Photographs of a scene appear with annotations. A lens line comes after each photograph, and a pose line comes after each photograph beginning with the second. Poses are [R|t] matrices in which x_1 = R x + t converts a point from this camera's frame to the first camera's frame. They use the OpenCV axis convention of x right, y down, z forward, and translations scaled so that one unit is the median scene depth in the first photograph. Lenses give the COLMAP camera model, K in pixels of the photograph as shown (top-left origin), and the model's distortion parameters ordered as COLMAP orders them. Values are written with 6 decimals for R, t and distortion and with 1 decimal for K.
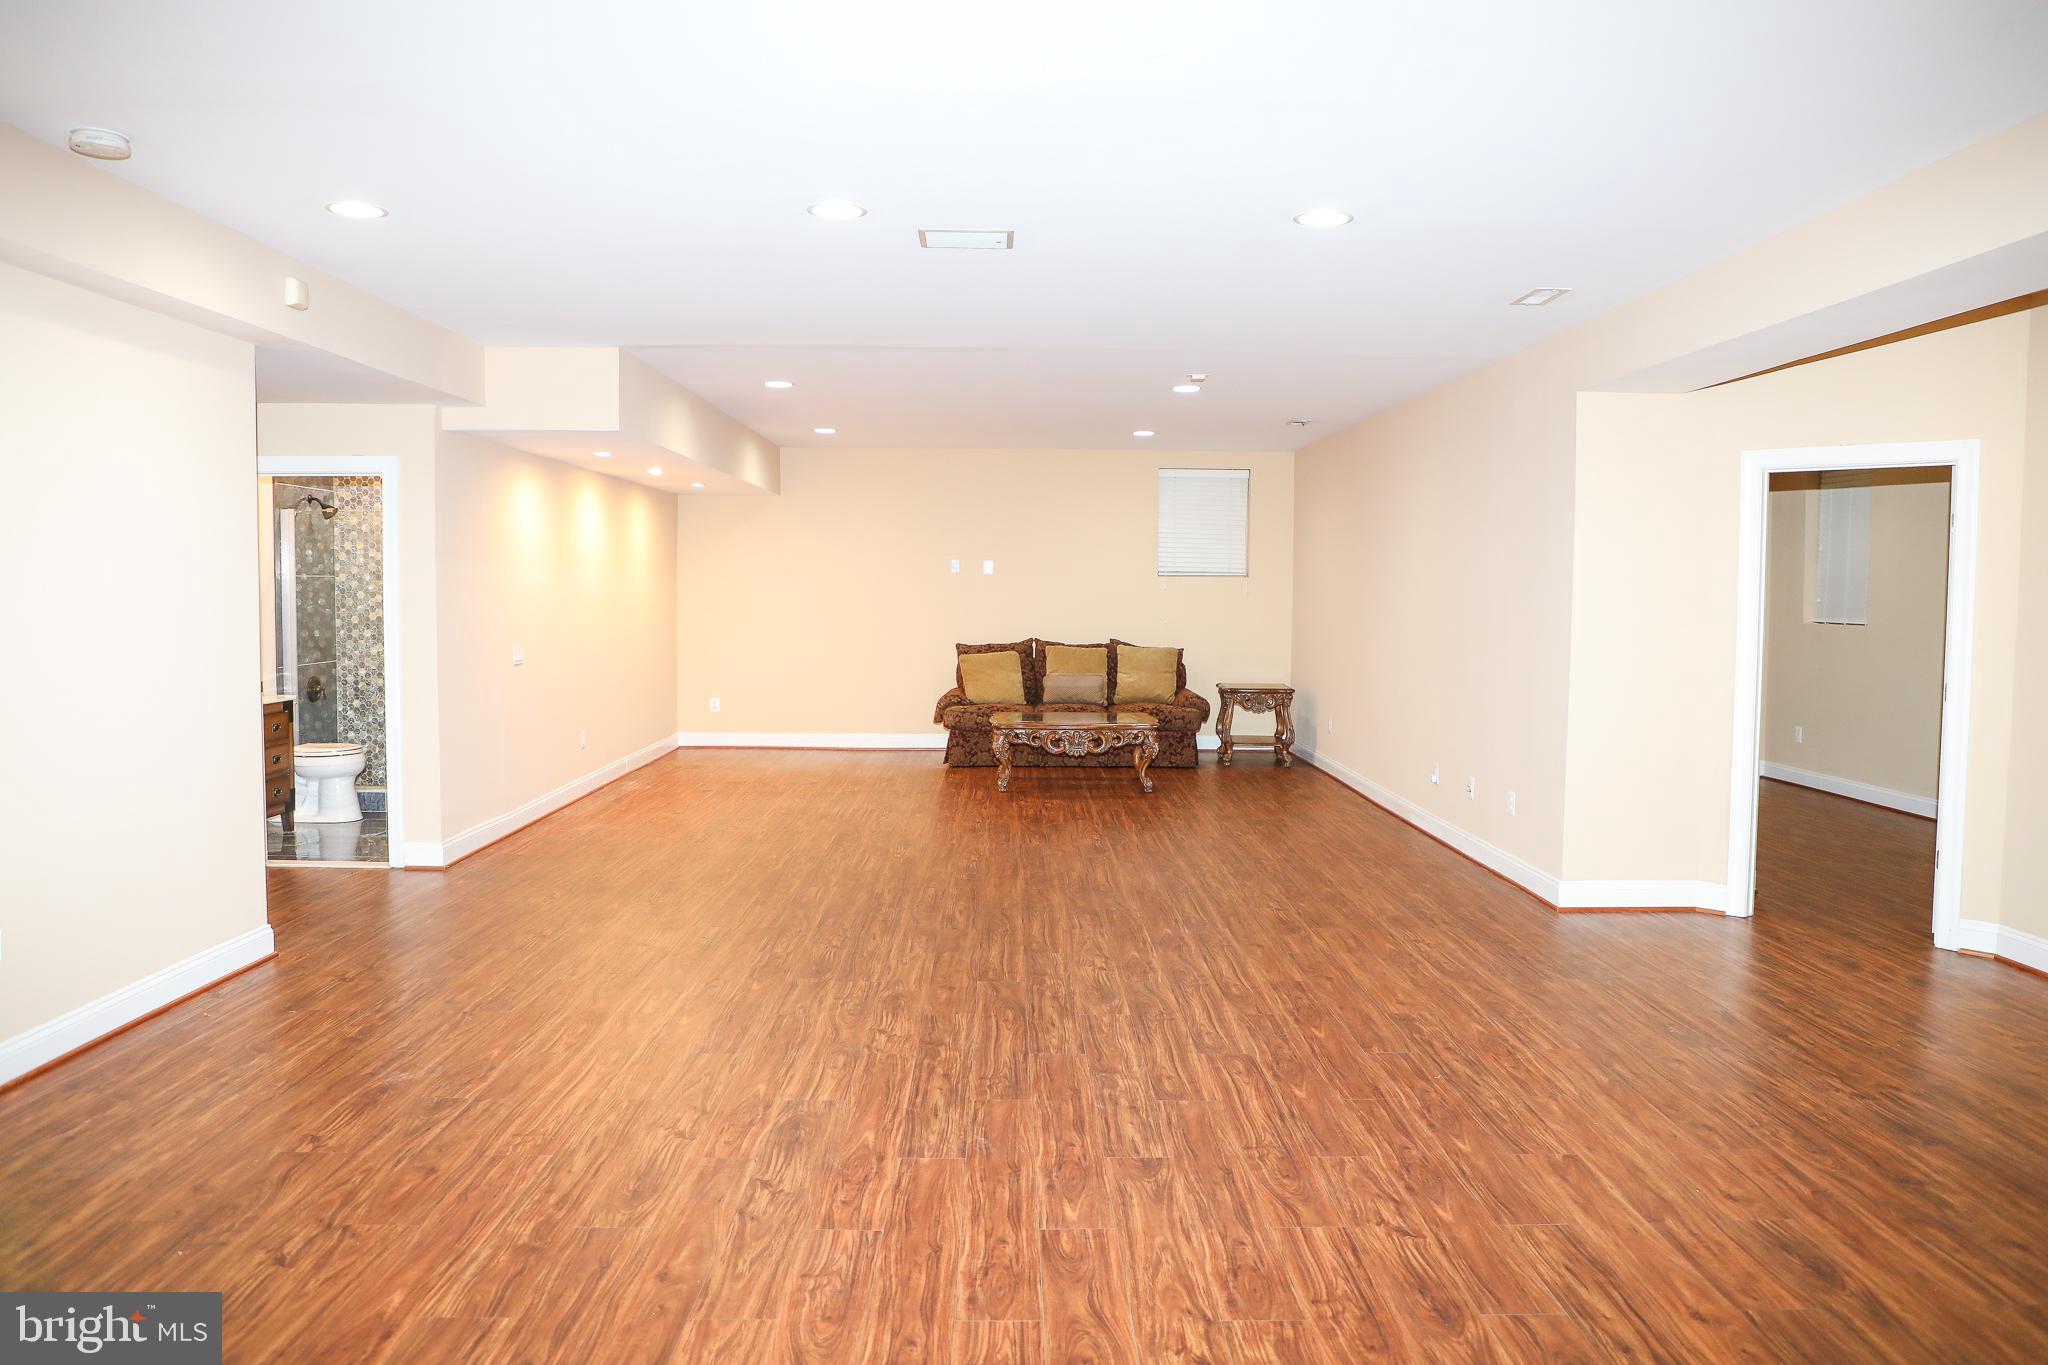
lens RADIAL K [[1383.0, 0, 1023.0], [0, 1383.0, 678.0], [0, 0, 1]] dist [-0.053060, 0.007941]
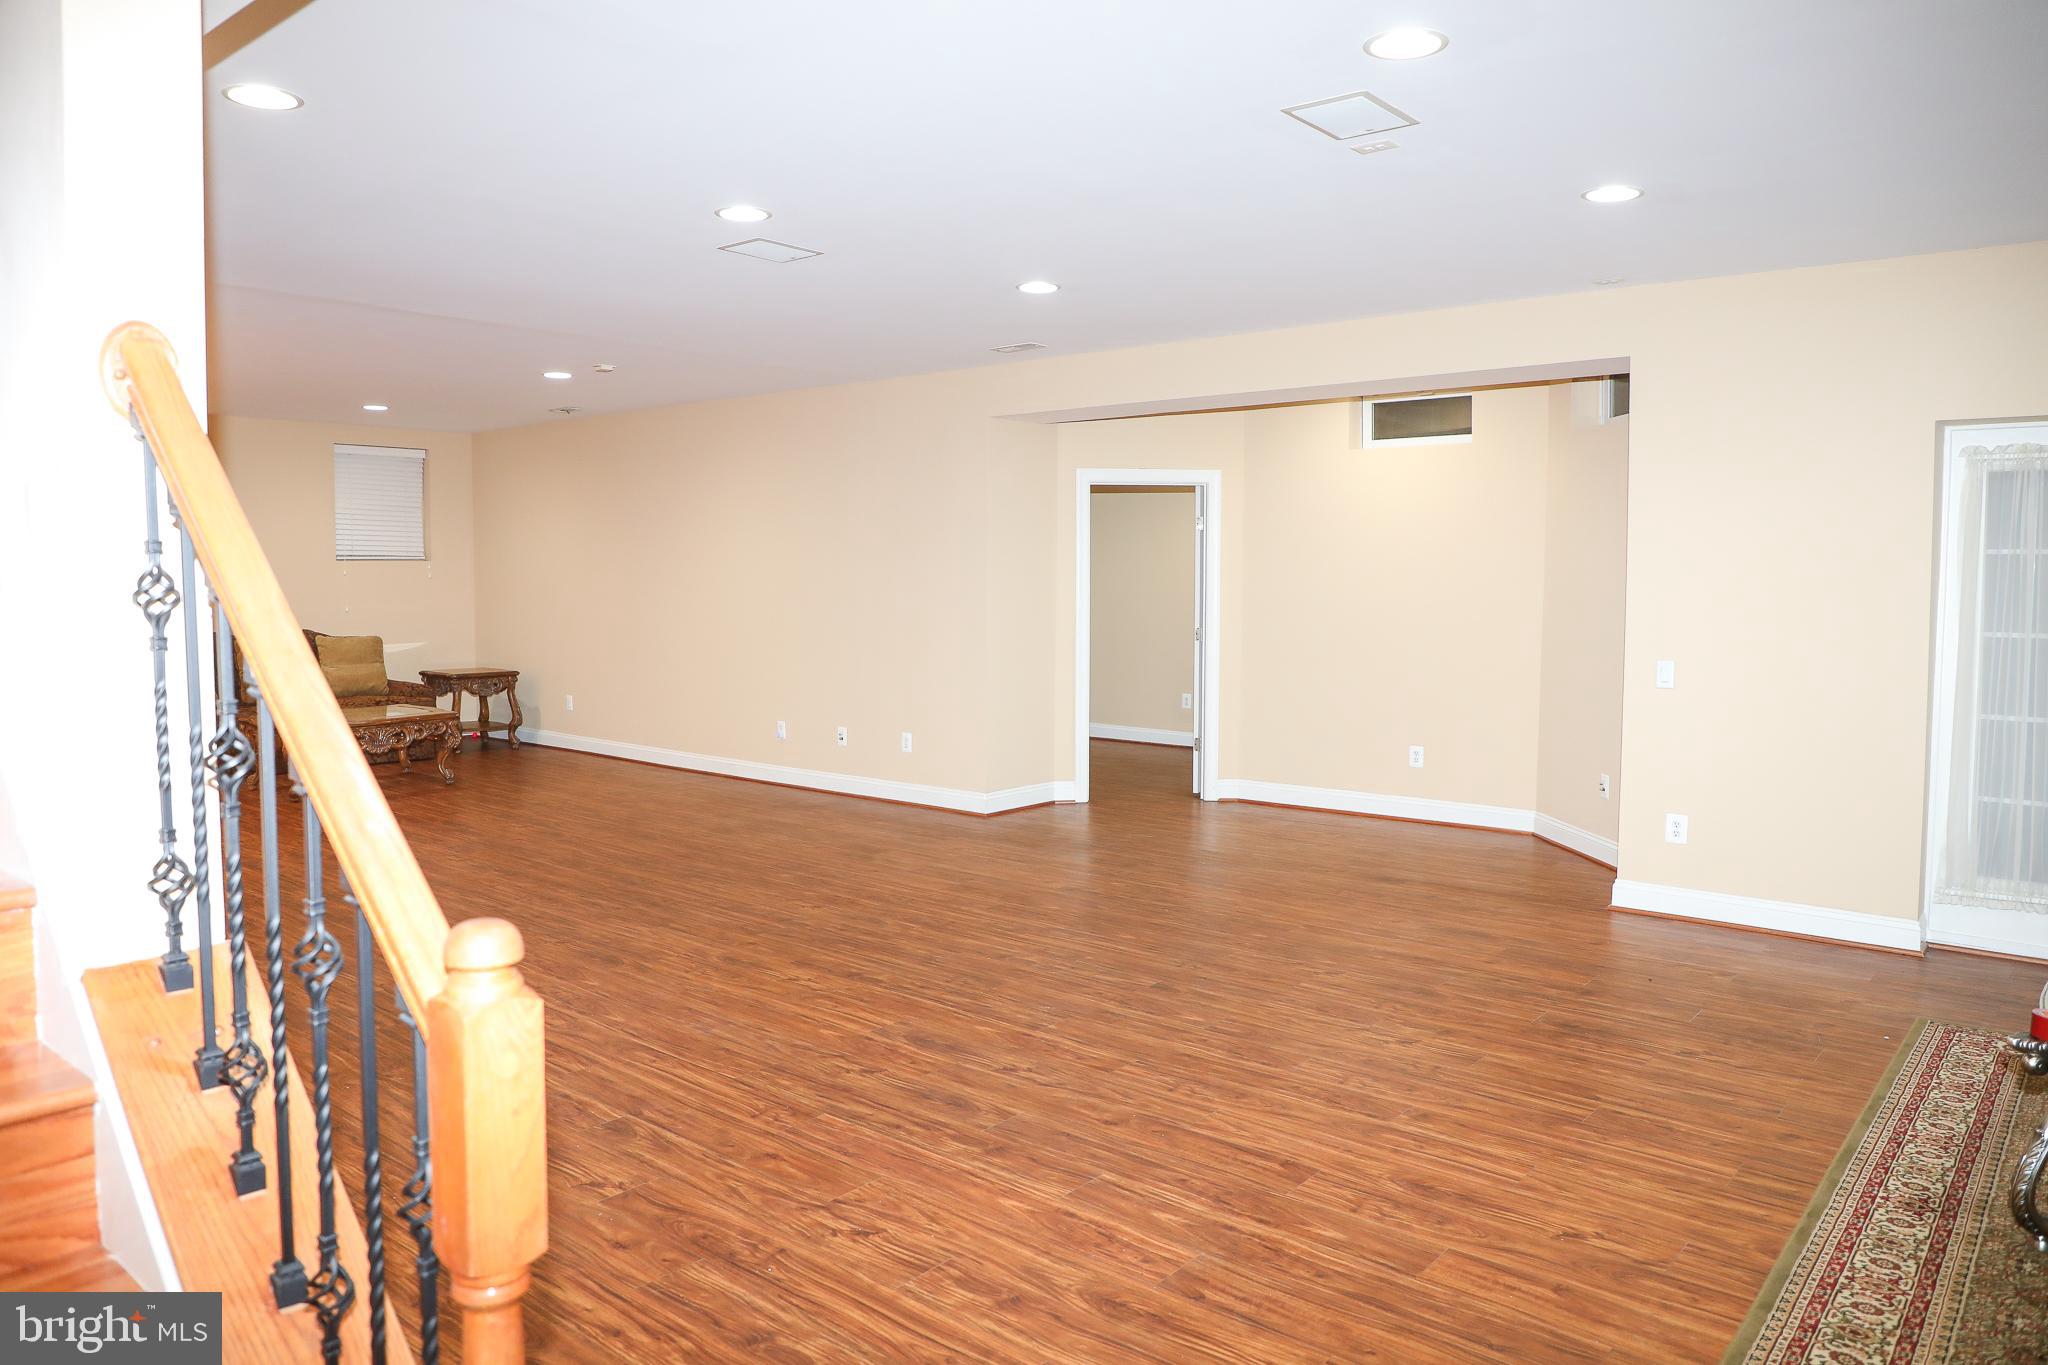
lens RADIAL K [[1383.0, 0, 1024.1], [0, 1383.0, 680.2], [0, 0, 1]] dist [-0.053060, 0.007941]
pose [[0.654380, -0.063404, 0.753503, -0.949734], [0.051599, 0.997900, 0.039158, -0.016511], [-0.754404, 0.013256, 0.656277, 0.170791]]
